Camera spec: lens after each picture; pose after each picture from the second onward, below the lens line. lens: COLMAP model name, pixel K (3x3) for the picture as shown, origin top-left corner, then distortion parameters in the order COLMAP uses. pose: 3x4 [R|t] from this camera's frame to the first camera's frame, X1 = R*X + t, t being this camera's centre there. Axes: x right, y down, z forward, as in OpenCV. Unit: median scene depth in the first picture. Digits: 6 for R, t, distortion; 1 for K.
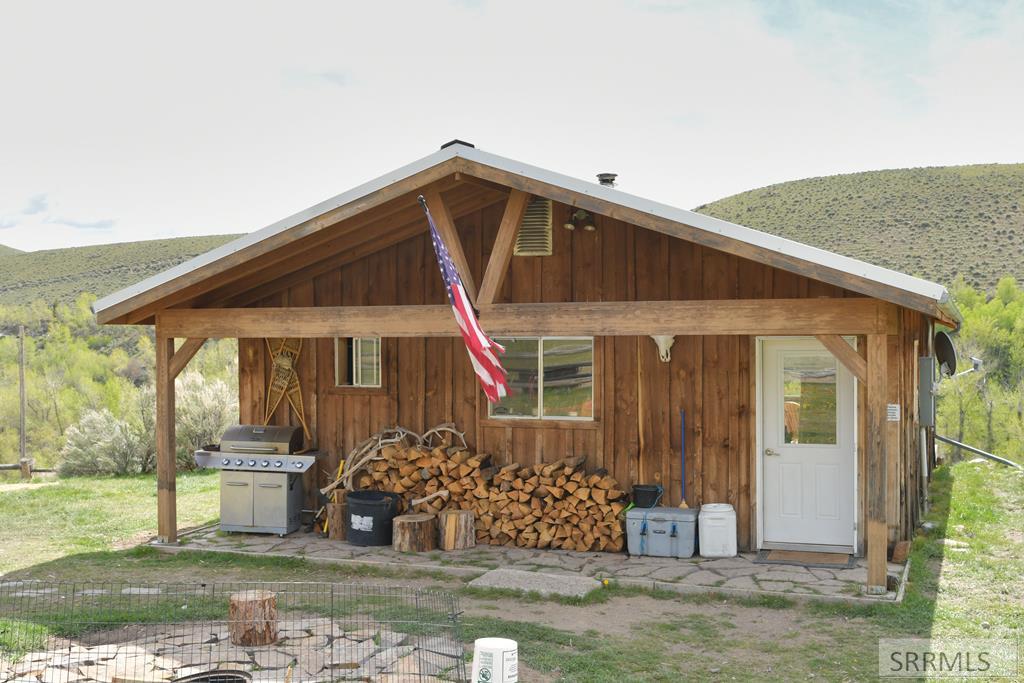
lens RADIAL K [[1078.6, 0, 514.5], [0, 1078.6, 347.3], [0, 0, 1]] dist [-0.037565, 0.000384]
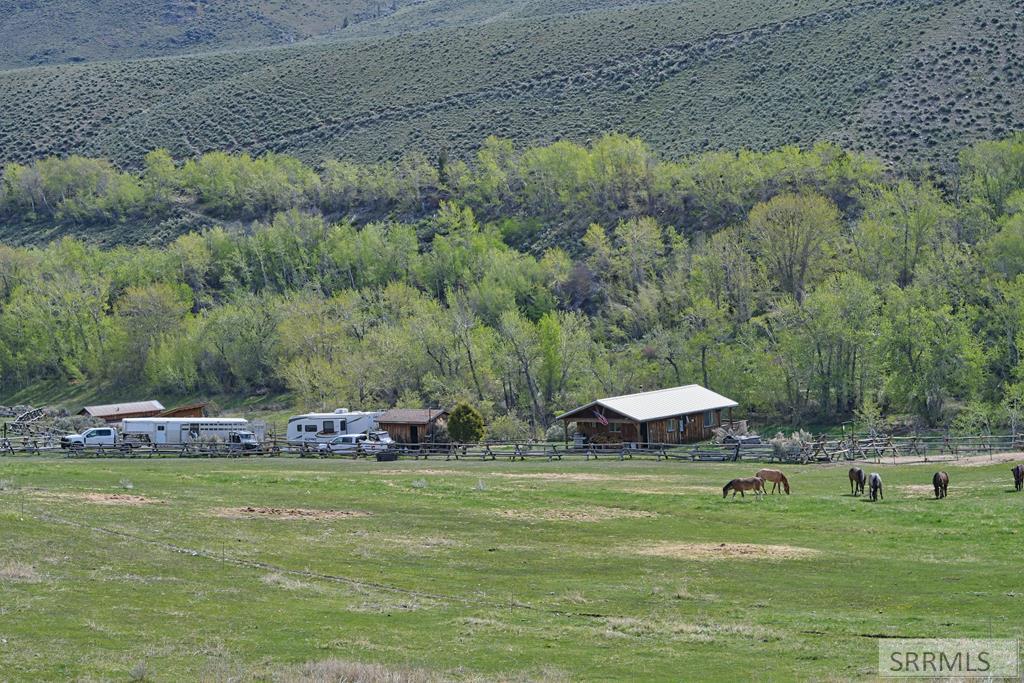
lens RADIAL K [[3335.4, 0, 512.0], [0, 3335.4, 341.5], [0, 0, 1]] dist [-0.019622, 1.000325]
pose [[0.933251, -0.016874, -0.358830, 0.248898], [0.044926, 0.996536, 0.069981, -0.071548], [0.356406, -0.081430, 0.930776, -0.671763]]
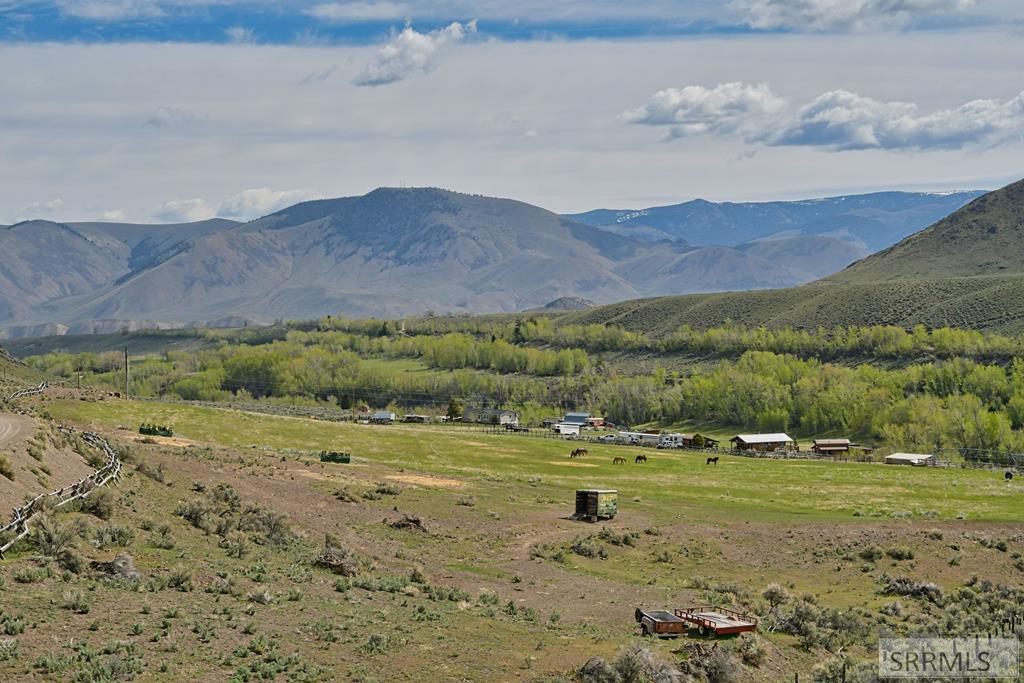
lens RADIAL K [[1909.5, 0, 512.0], [0, 1909.5, 341.5], [0, 0, 1]] dist [-0.046315, -0.019368]
pose [[0.686246, 0.013866, -0.727237, 0.690298], [0.005298, 0.999696, 0.024061, -0.093113], [0.727350, -0.020364, 0.685964, -0.889979]]
